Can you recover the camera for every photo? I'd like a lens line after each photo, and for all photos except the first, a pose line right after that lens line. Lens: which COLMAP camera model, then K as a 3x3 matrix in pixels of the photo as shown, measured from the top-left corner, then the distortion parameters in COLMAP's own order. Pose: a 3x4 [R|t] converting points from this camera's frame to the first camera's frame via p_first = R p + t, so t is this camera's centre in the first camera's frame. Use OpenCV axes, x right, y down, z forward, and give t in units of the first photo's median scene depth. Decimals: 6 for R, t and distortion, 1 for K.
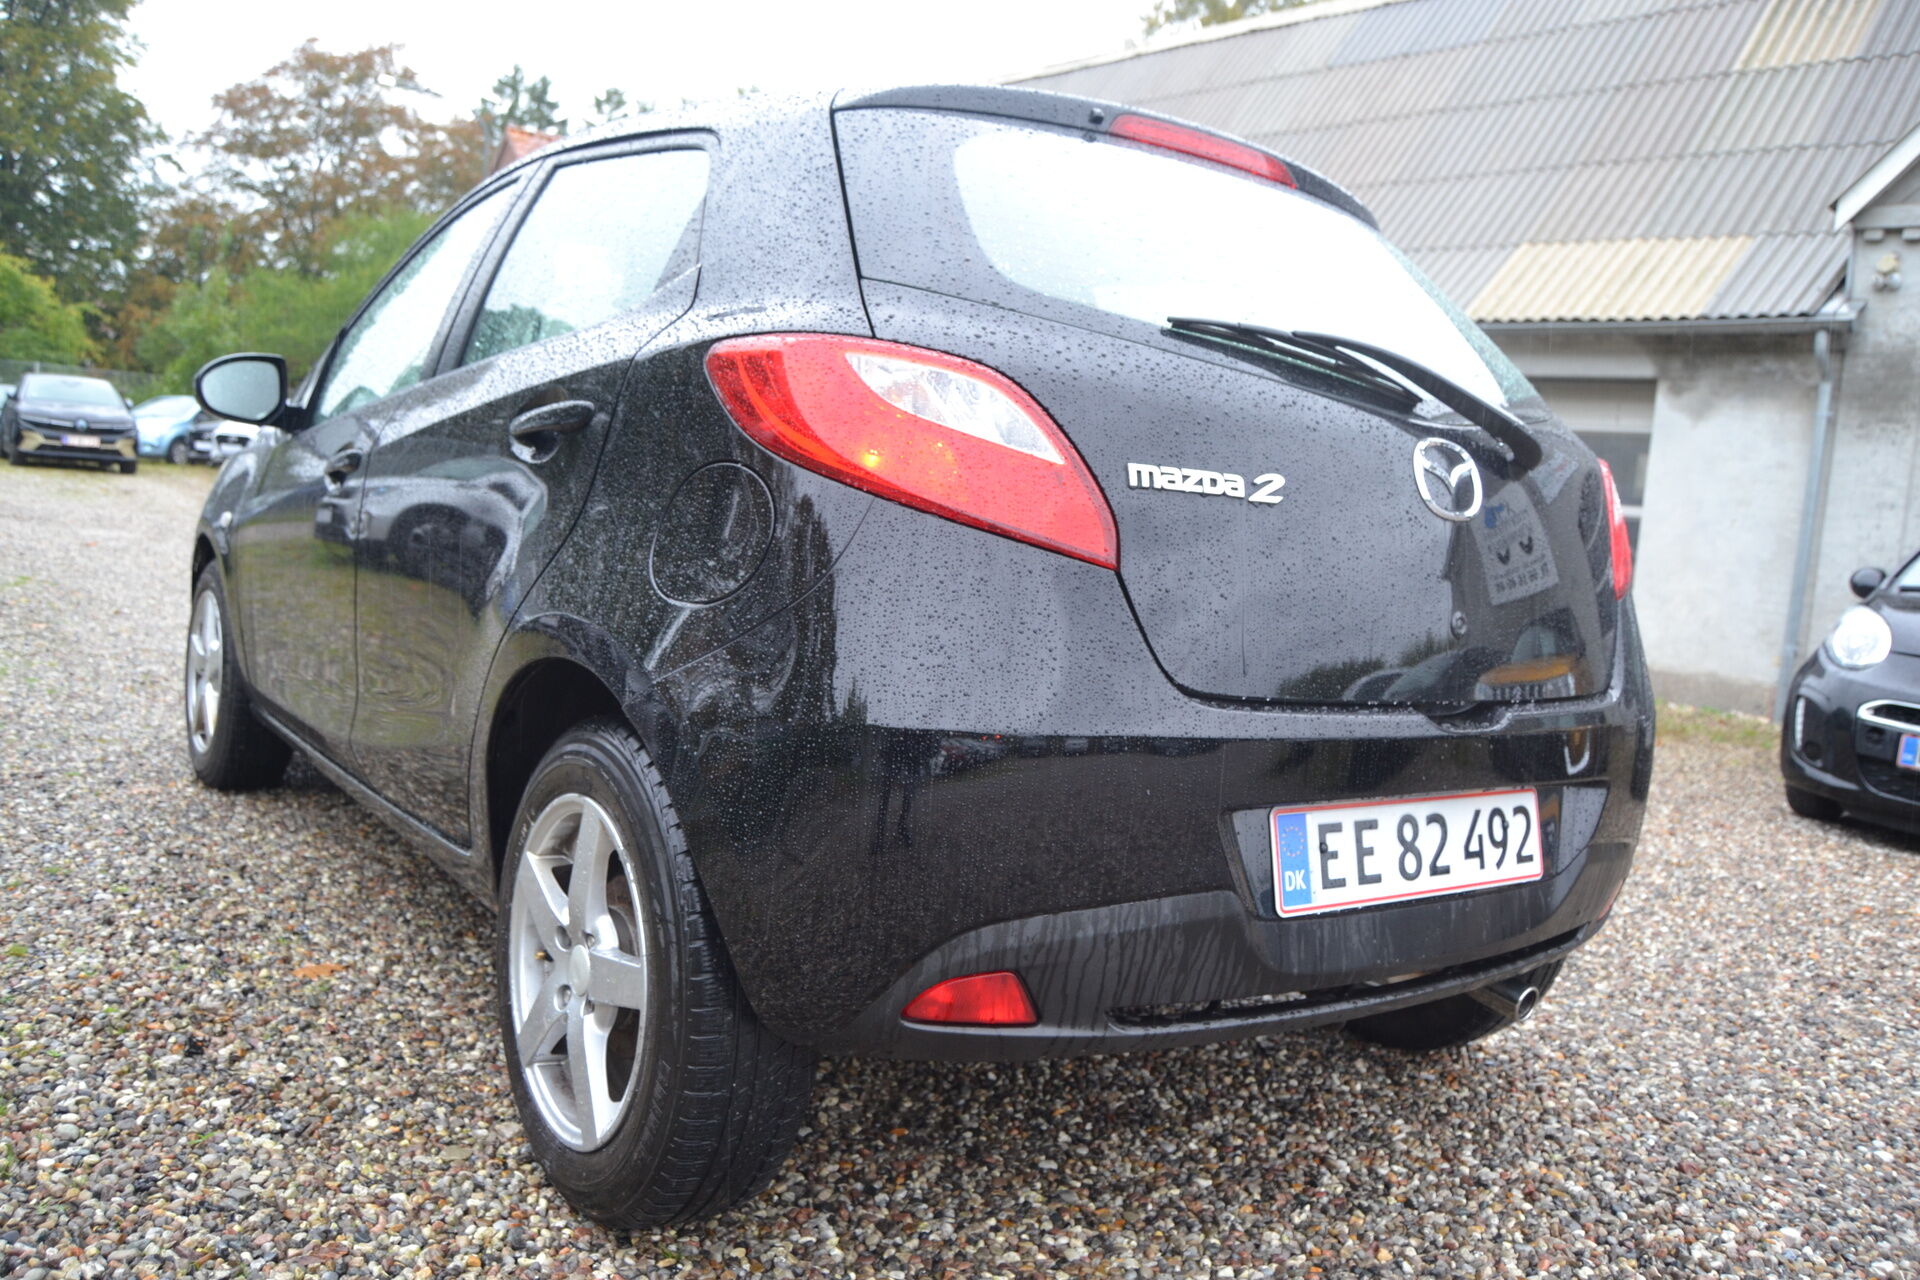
lens RADIAL K [[1496.2, 0, 957.9], [0, 1496.2, 645.5], [0, 0, 1]] dist [-0.084632, 0.011447]
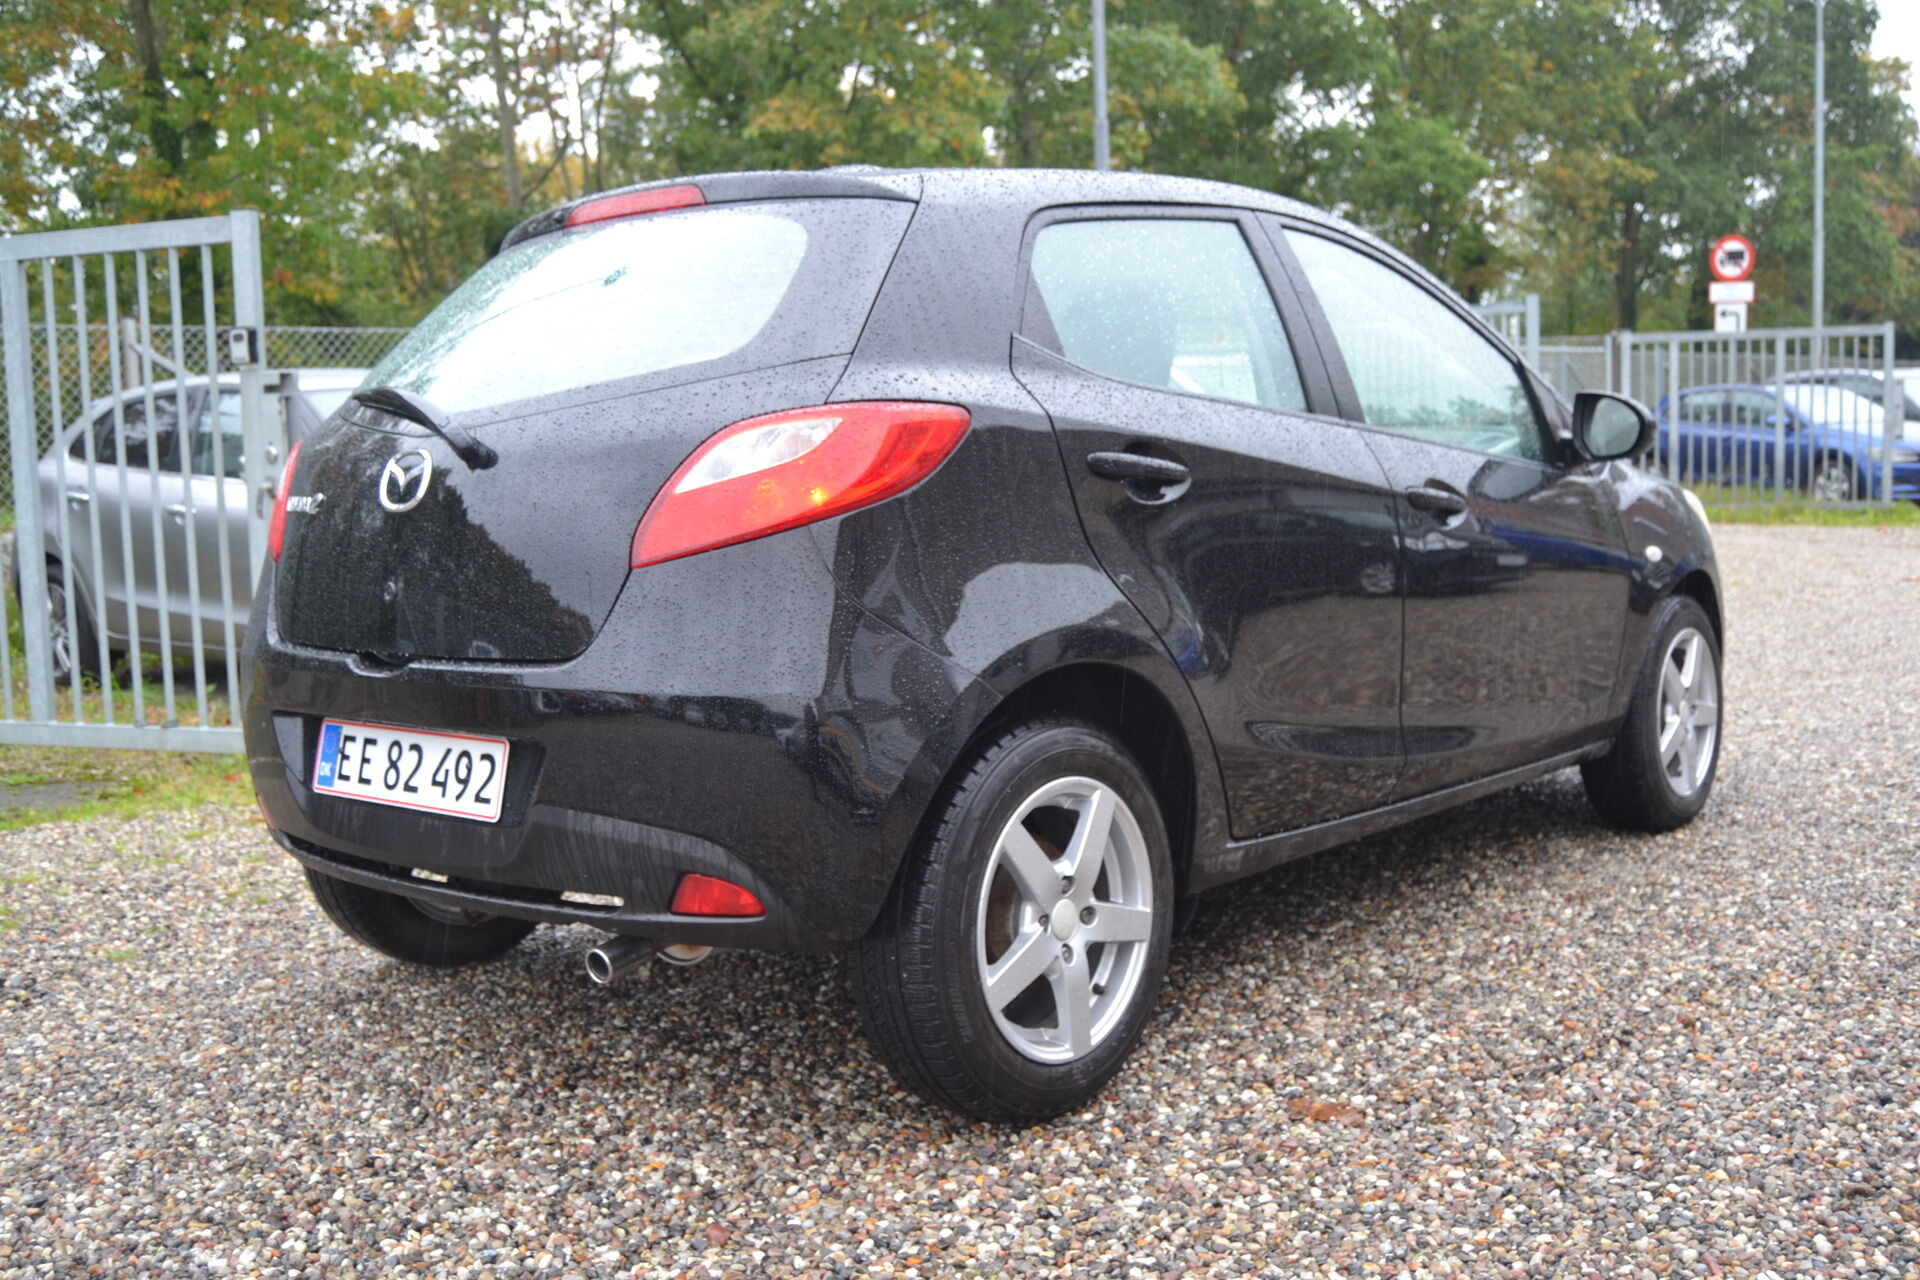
lens RADIAL K [[1820.8, 0, 960.0], [0, 1820.8, 640.0], [0, 0, 1]] dist [-0.007151, -0.007404]
pose [[0.237219, -0.003863, -0.971449, 2.006760], [-0.042458, 0.998995, -0.014341, 0.028985], [0.970528, 0.044648, 0.236816, 1.118369]]
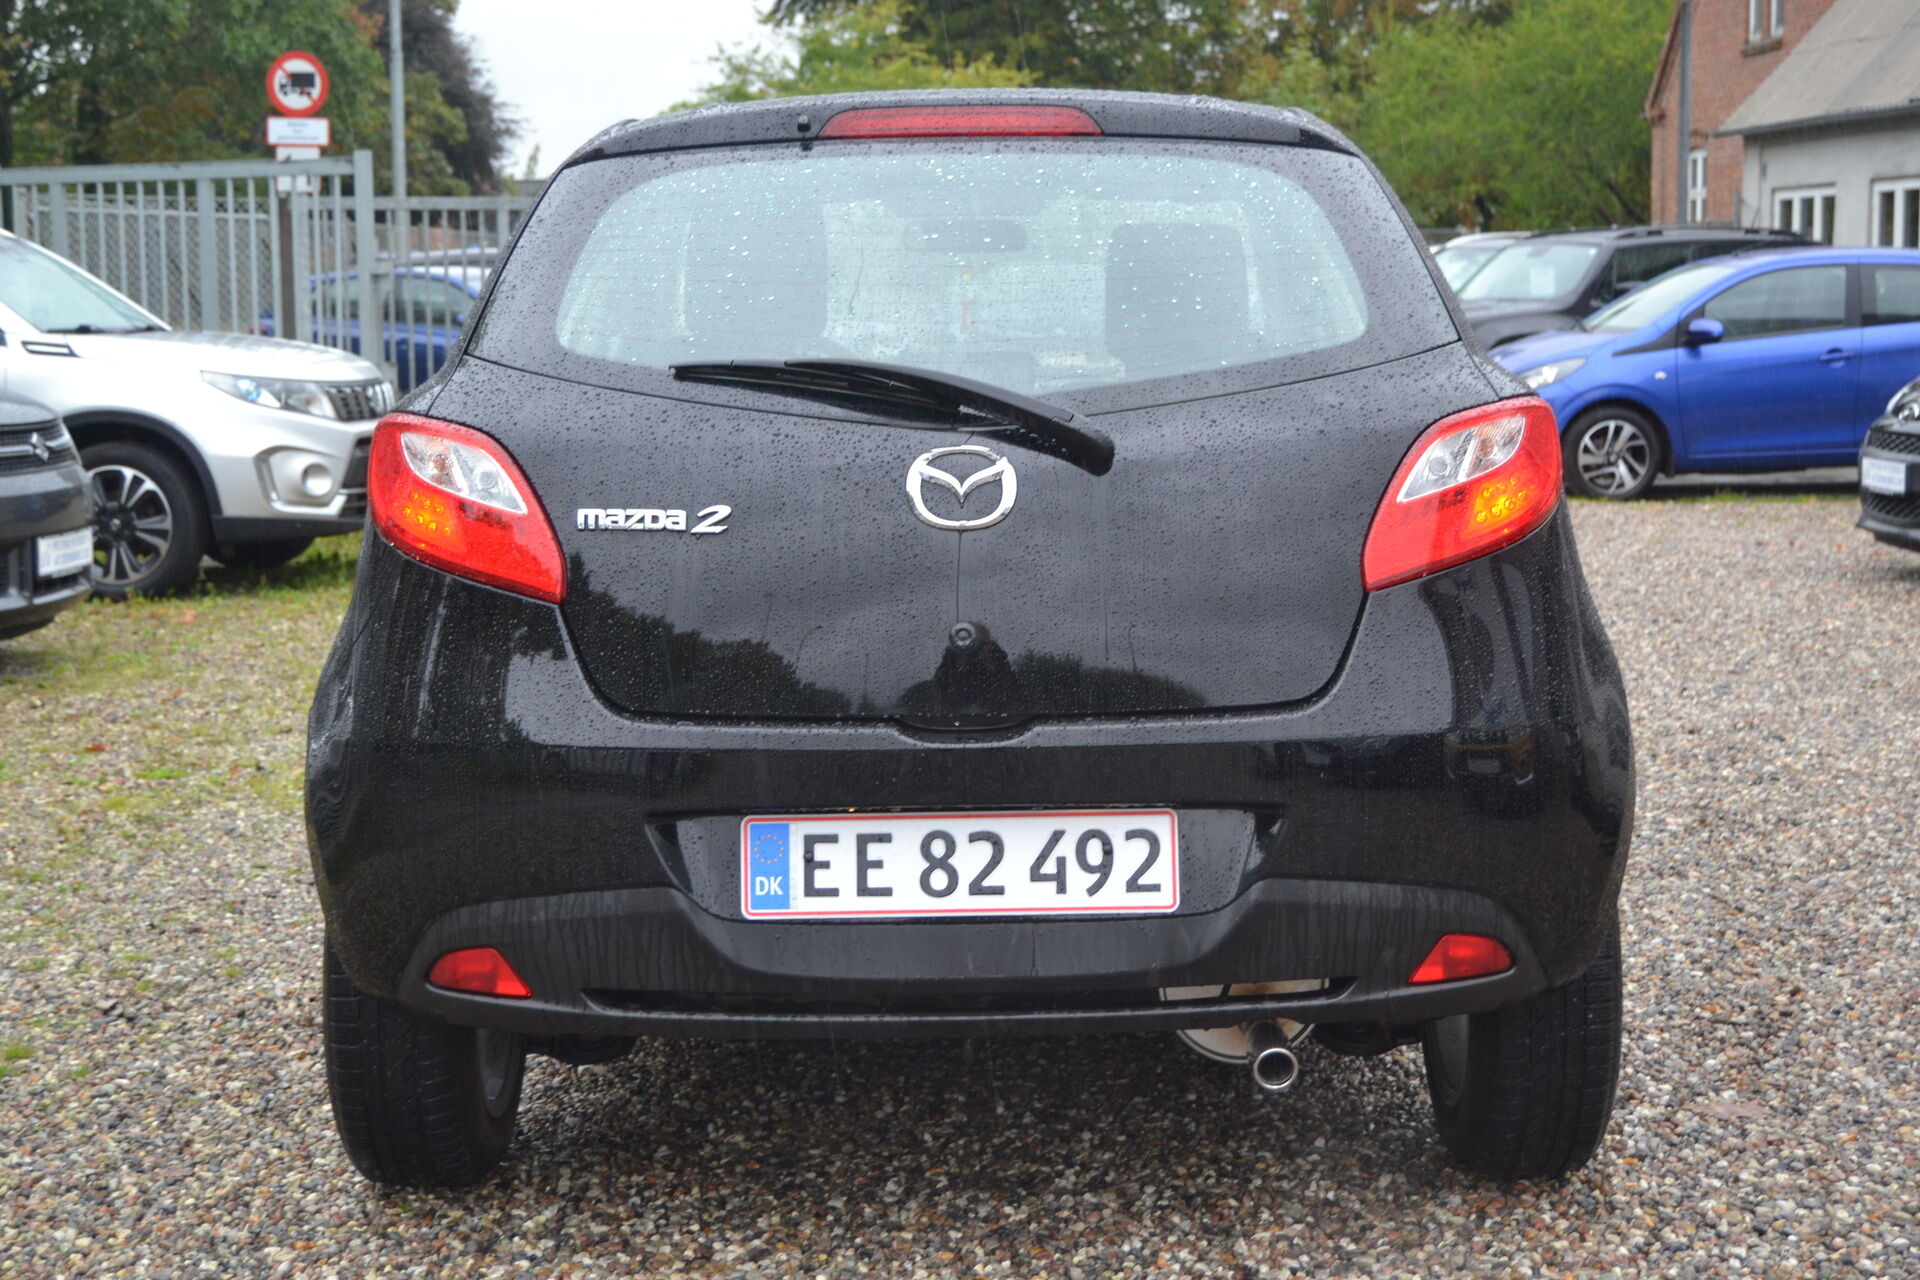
lens RADIAL K [[2780.5, 0, 960.0], [0, 2780.5, 640.0], [0, 0, 1]] dist [-0.046841, -0.028898]
pose [[0.812998, -0.031573, -0.581410, 1.415753], [0.028405, 0.999490, -0.014557, 0.015394], [0.581574, -0.004680, 0.813480, -0.498245]]
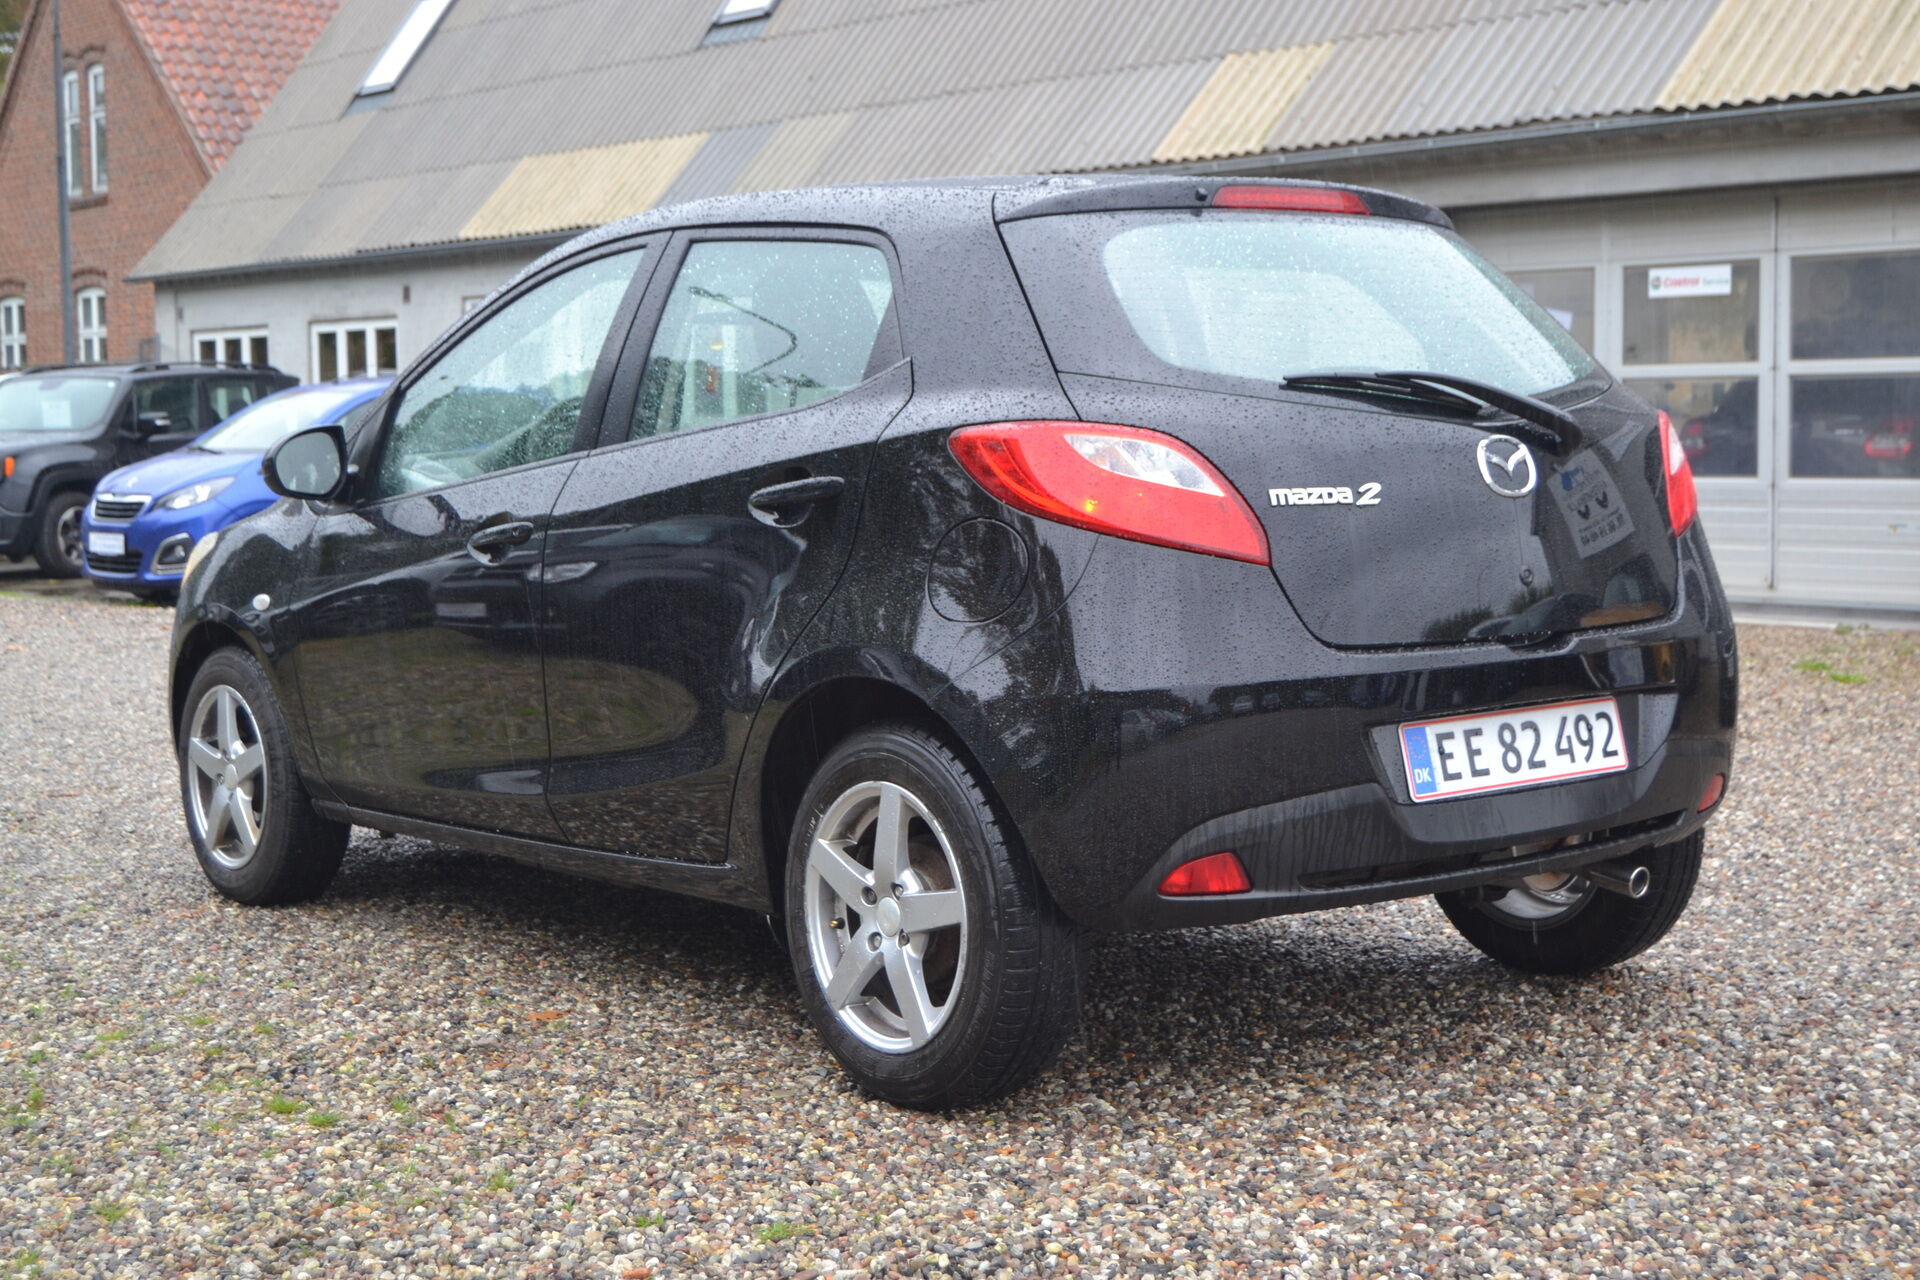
lens RADIAL K [[2615.2, 0, 960.0], [0, 2615.2, 640.0], [0, 0, 1]] dist [-0.041030, -0.076734]
pose [[0.993357, -0.112447, 0.024438, -0.227978], [0.112832, 0.993501, -0.014980, 0.021426], [-0.022595, 0.017638, 0.999589, -1.320698]]
